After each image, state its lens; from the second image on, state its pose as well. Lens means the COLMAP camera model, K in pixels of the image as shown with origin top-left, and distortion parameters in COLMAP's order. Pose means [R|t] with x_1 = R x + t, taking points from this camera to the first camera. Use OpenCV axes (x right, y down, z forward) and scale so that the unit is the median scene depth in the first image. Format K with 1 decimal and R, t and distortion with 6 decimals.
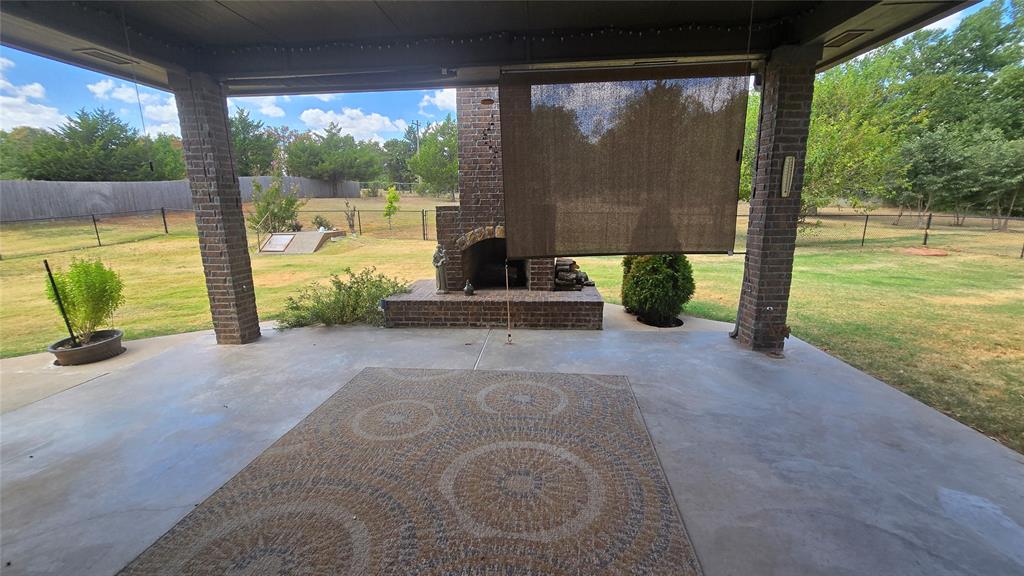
lens RADIAL K [[428.9, 0, 510.7], [0, 428.9, 290.1], [0, 0, 1]] dist [-0.003432, 0.001979]
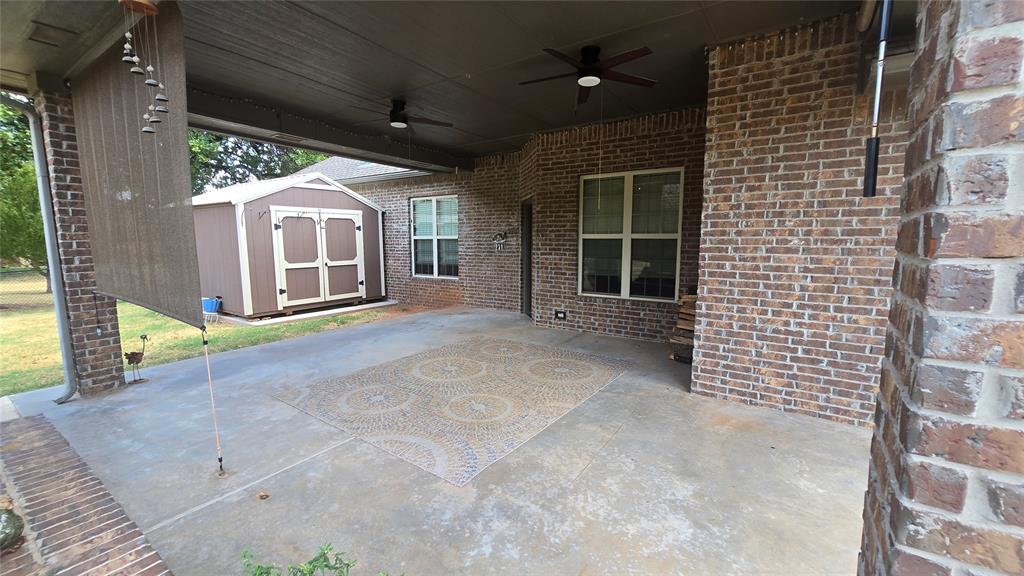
lens RADIAL K [[428.9, 0, 511.5], [0, 428.9, 291.2], [0, 0, 1]] dist [-0.003432, 0.001979]
pose [[-0.872842, -0.041539, 0.486231, -0.667673], [0.111337, 0.953142, 0.281291, -0.246335], [-0.475132, 0.299658, -0.827318, 1.347060]]
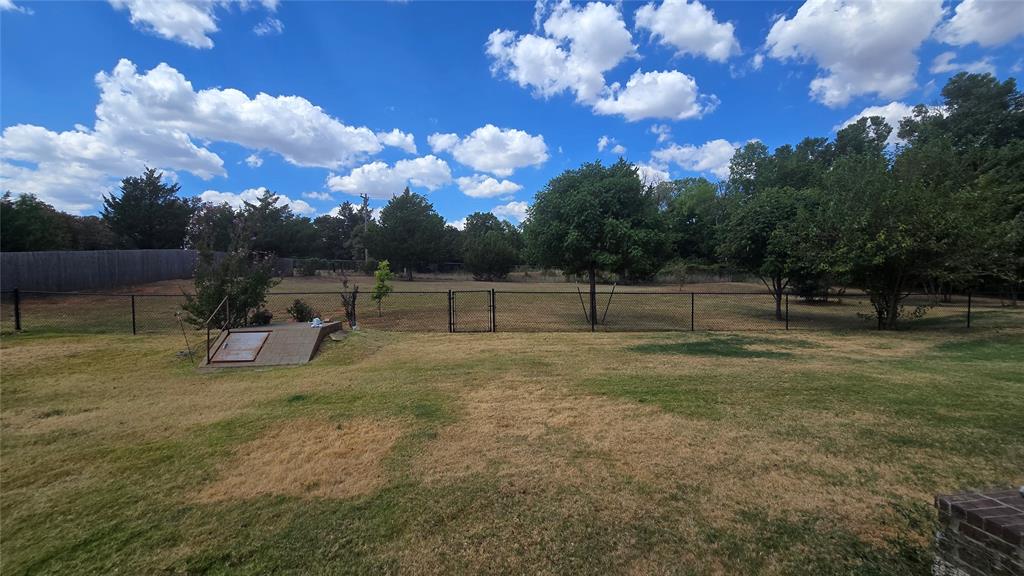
lens RADIAL K [[428.9, 0, 513.8], [0, 428.9, 289.1], [0, 0, 1]] dist [-0.003432, 0.001979]
pose [[0.981432, -0.006284, 0.191707, -0.257479], [0.041613, 0.982635, -0.180823, -0.058602], [-0.187242, 0.185443, 0.964651, 0.304320]]
